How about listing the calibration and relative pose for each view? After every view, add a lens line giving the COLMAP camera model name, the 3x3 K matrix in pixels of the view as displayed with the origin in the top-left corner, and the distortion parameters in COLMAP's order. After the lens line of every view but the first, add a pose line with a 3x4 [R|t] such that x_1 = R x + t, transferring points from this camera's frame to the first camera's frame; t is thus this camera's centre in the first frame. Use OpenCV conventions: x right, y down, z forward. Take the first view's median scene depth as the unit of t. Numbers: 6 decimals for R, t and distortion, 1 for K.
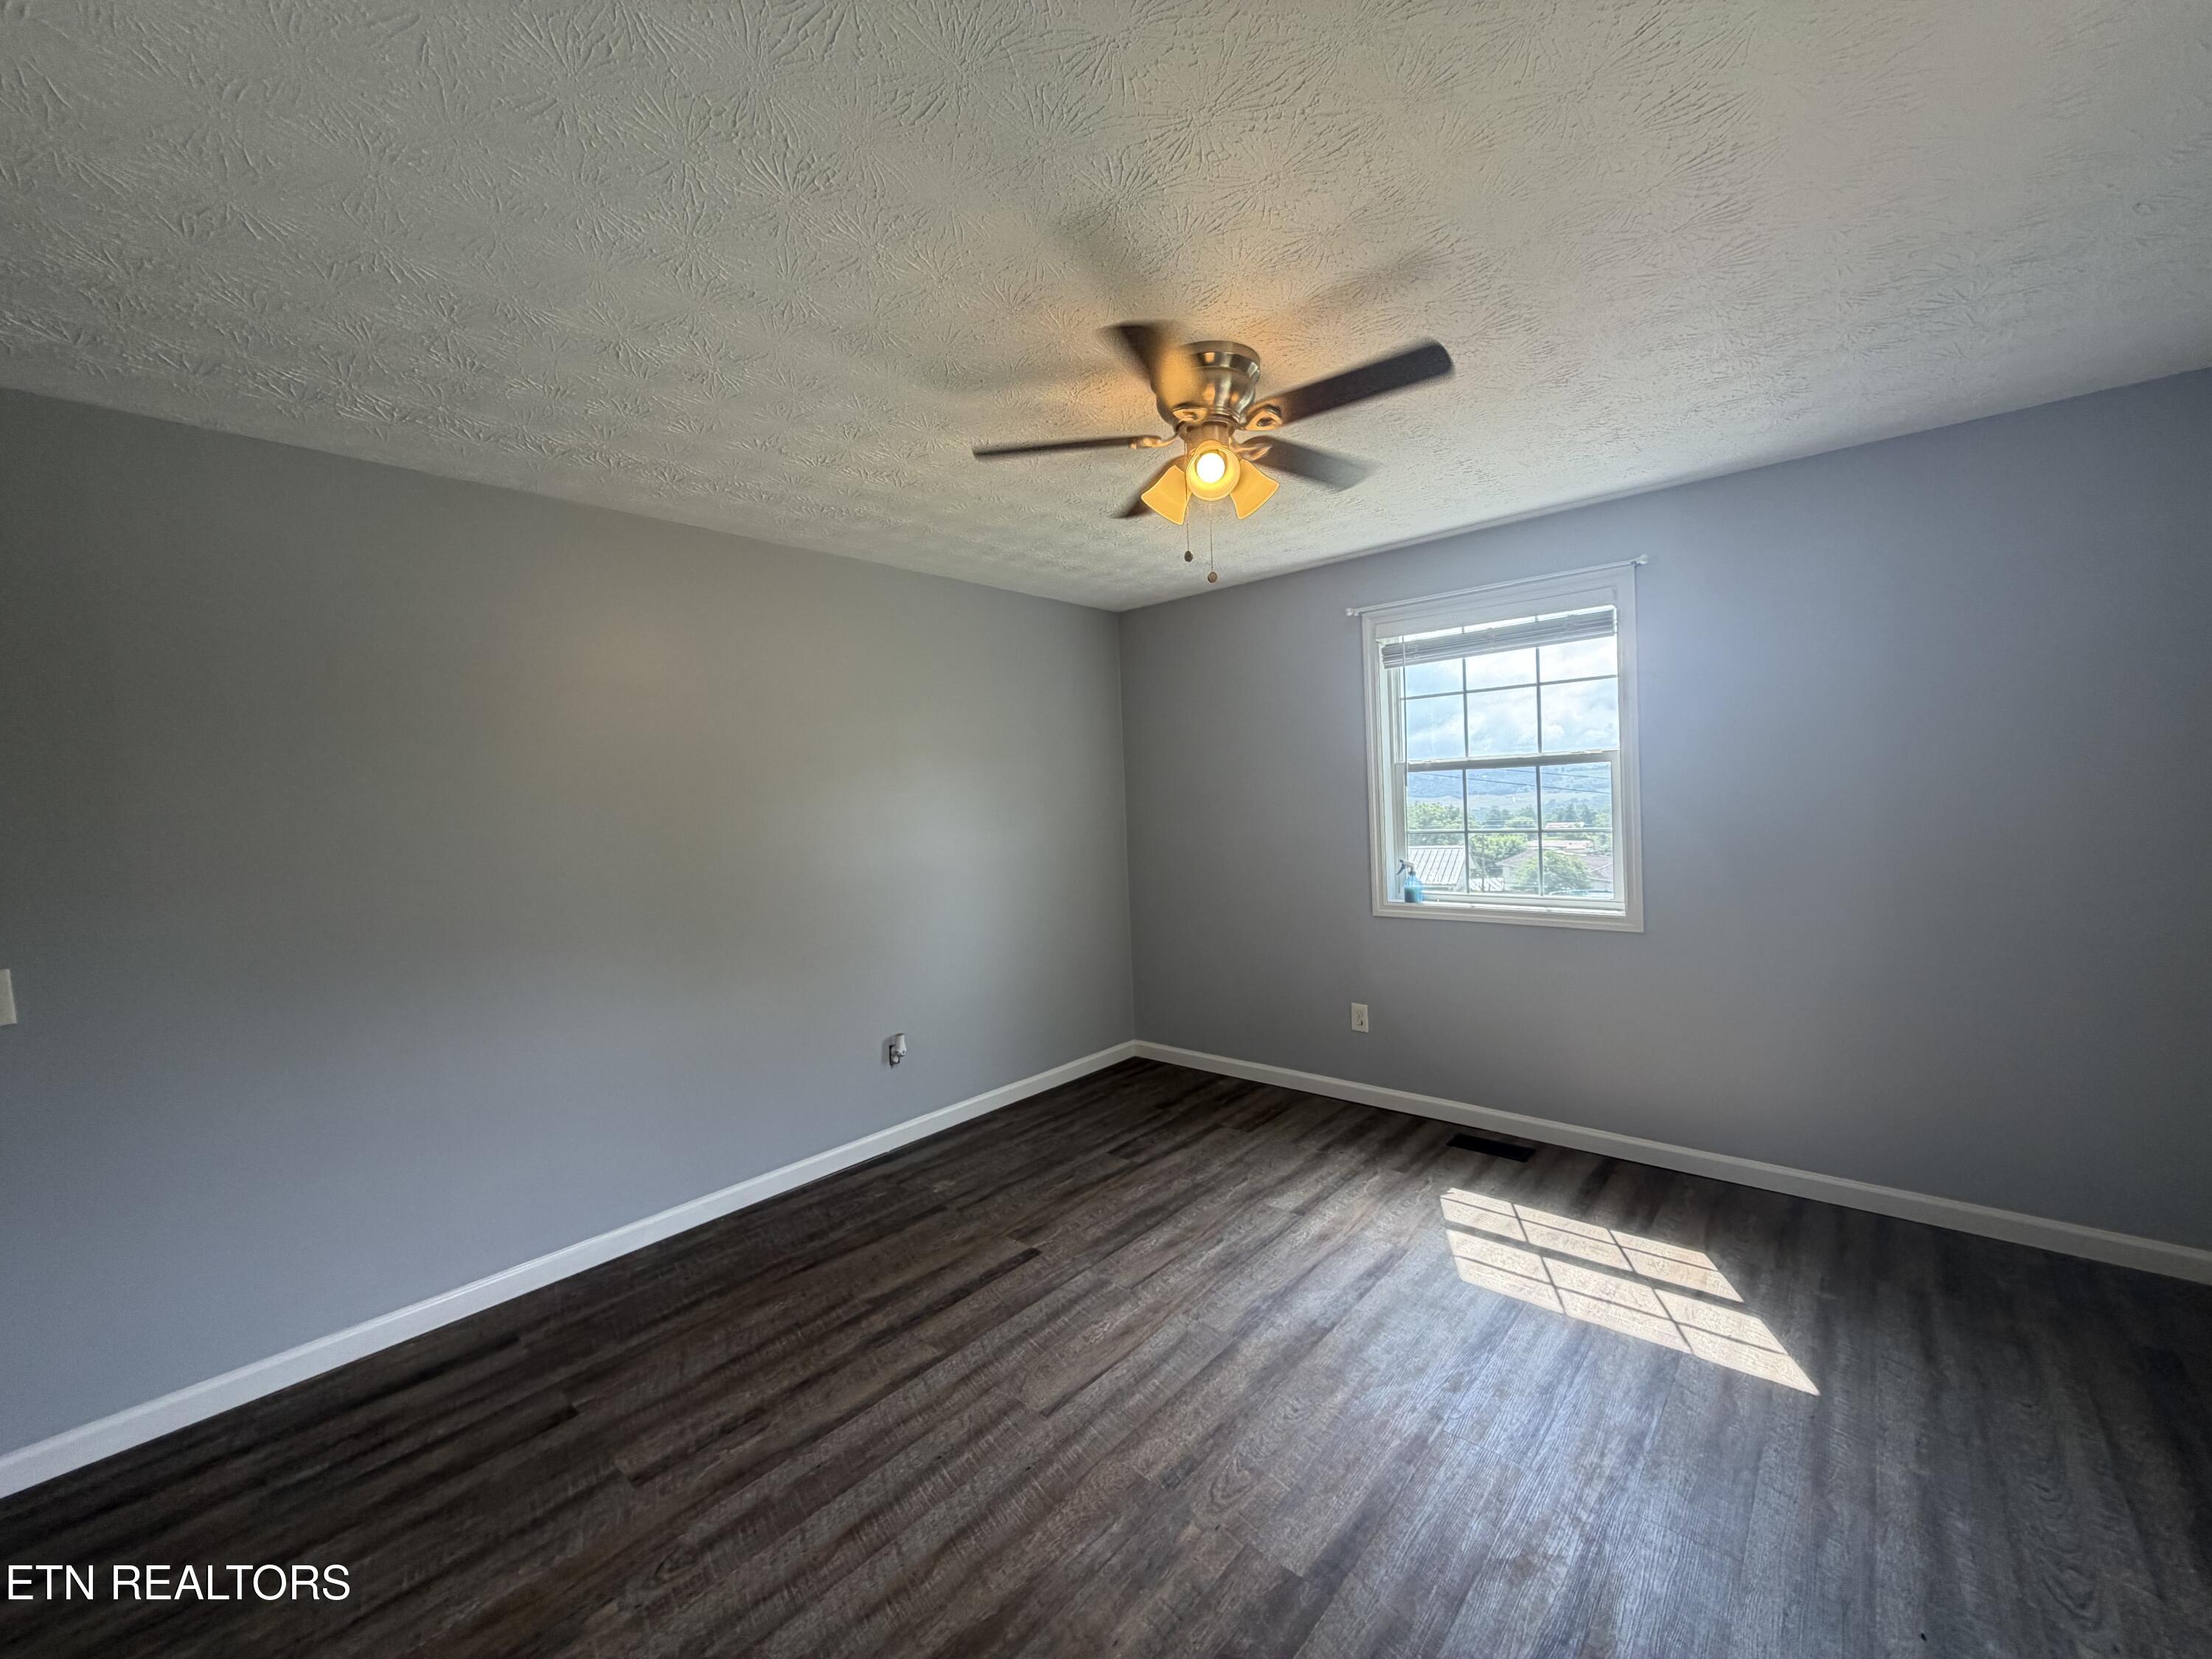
lens RADIAL K [[877.7, 0, 1100.2], [0, 877.7, 829.0], [0, 0, 1]] dist [0.000727, -0.000155]
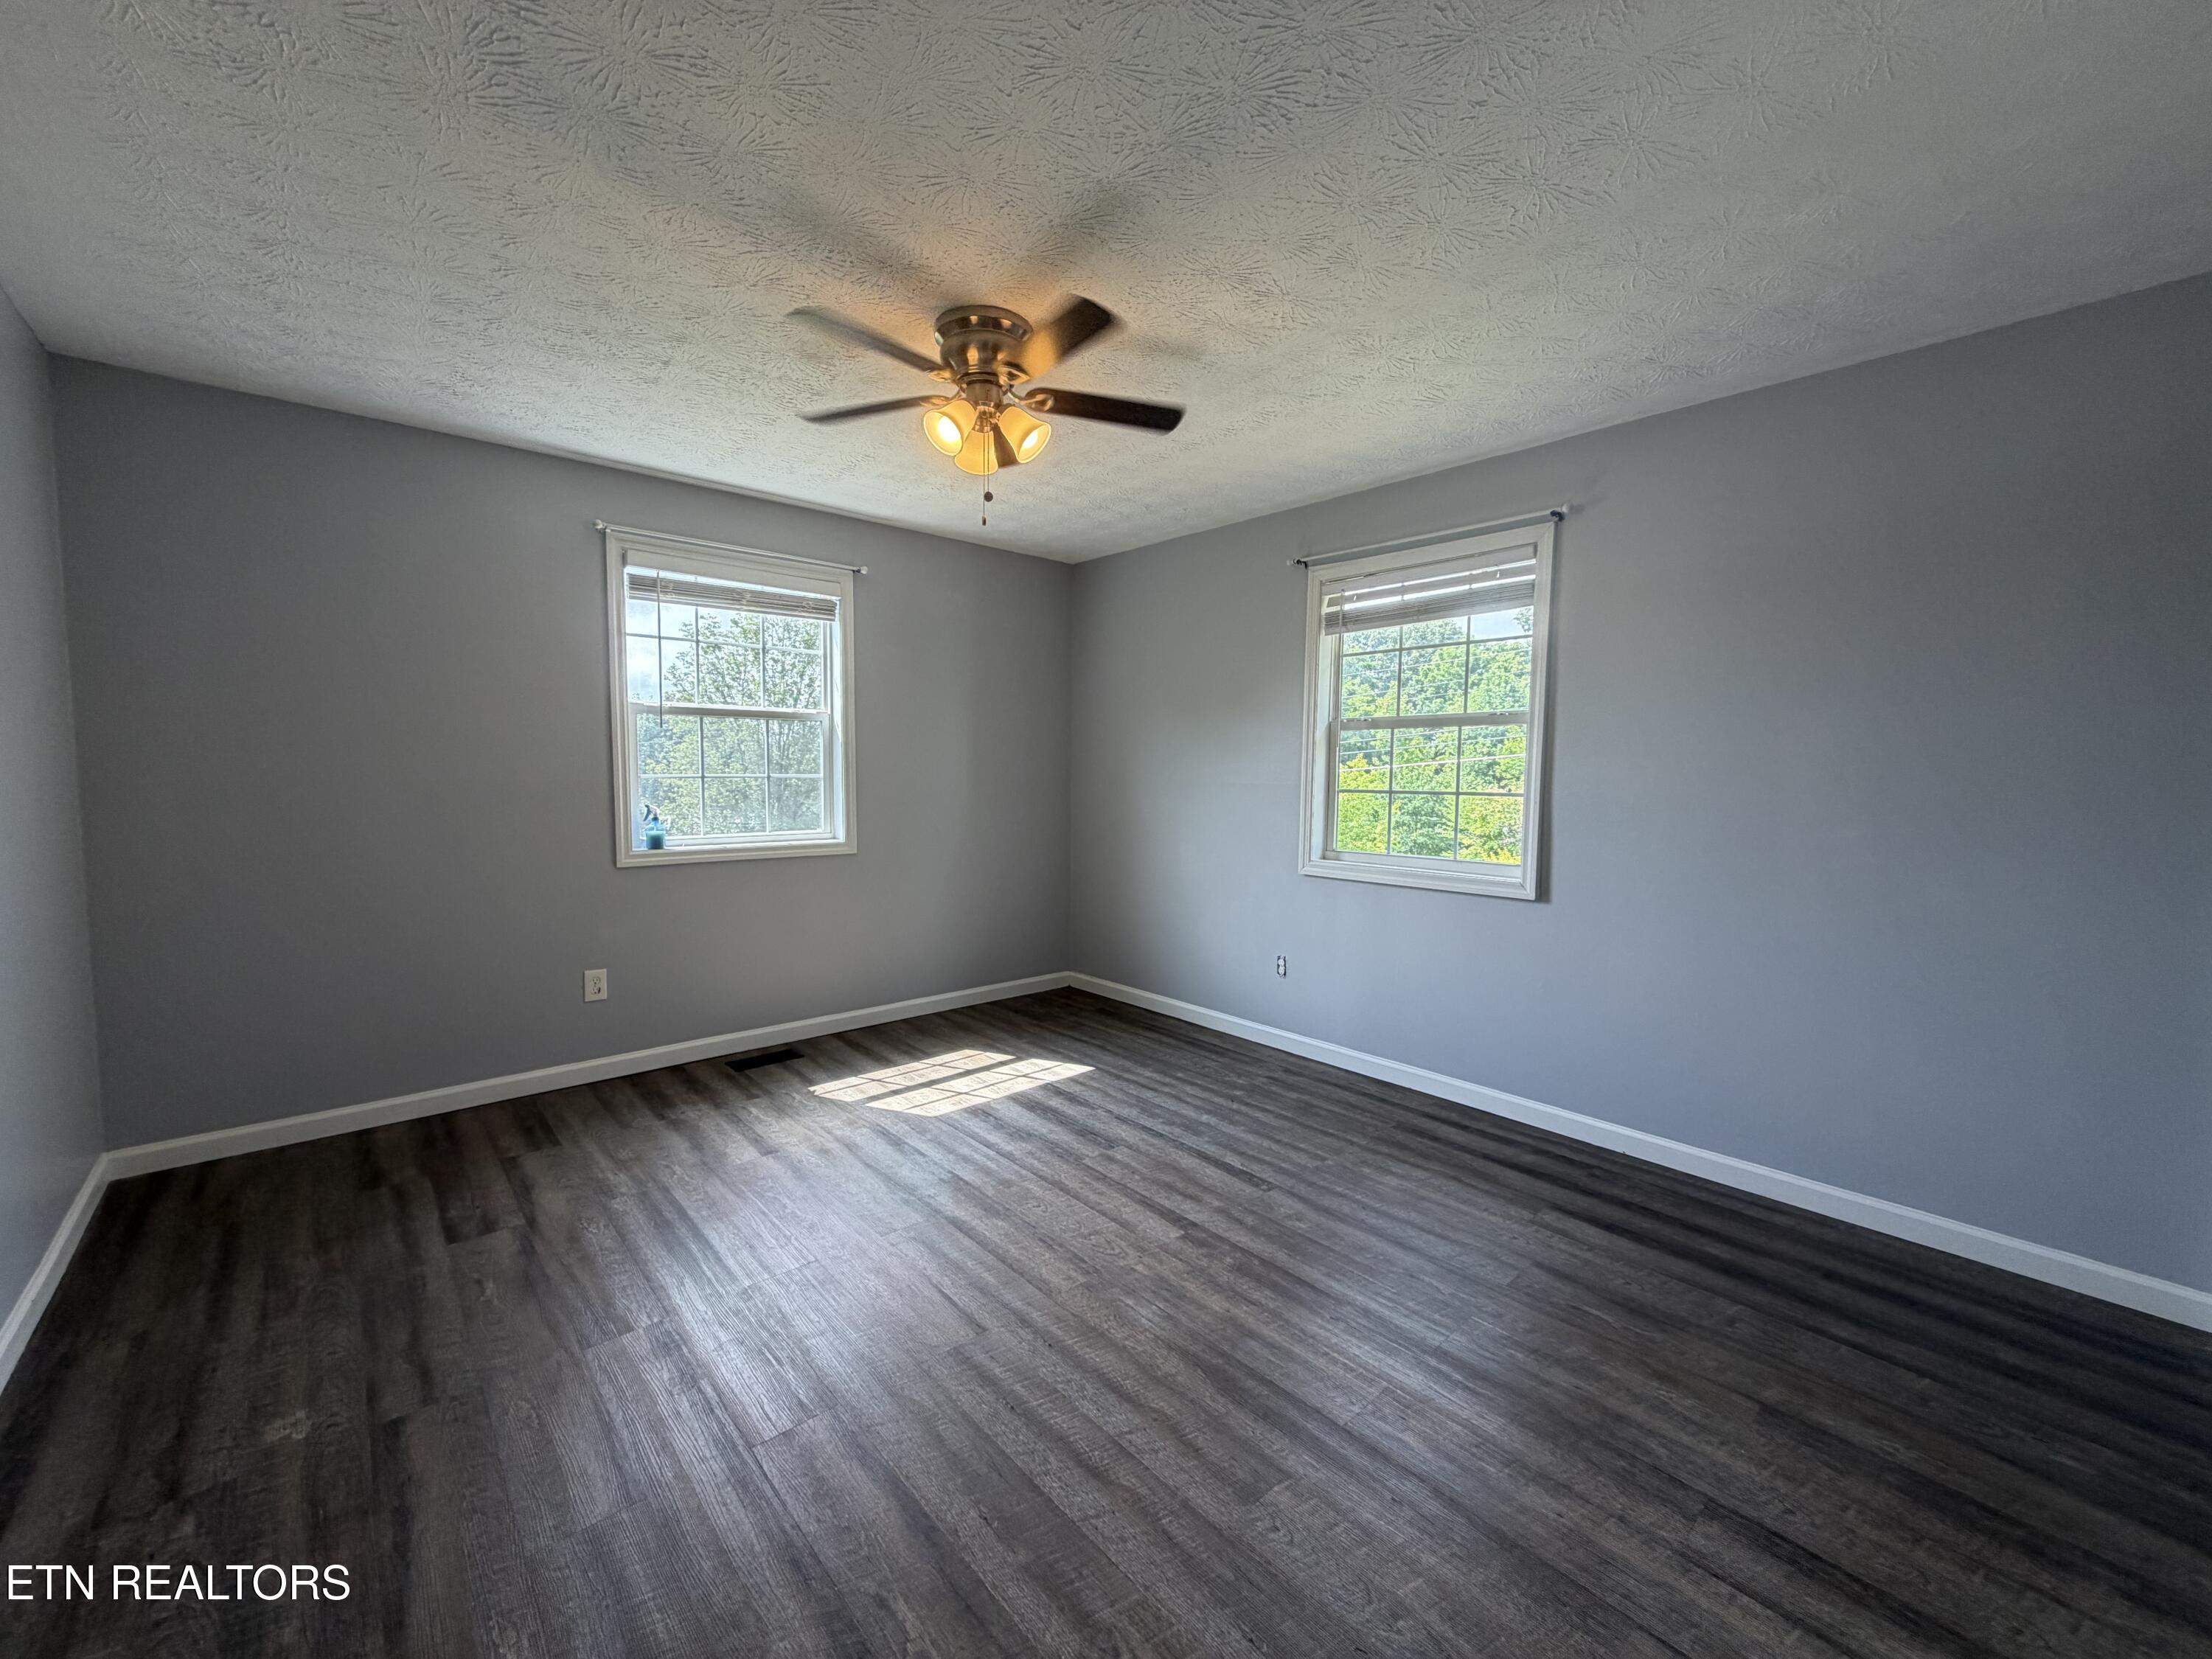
lens RADIAL K [[877.7, 0, 1100.2], [0, 877.7, 829.0], [0, 0, 1]] dist [0.000727, -0.000155]
pose [[0.121122, -0.031008, 0.992153, -0.705061], [0.018211, 0.999413, 0.029012, 0.054937], [-0.992471, 0.014554, 0.121616, 0.520160]]
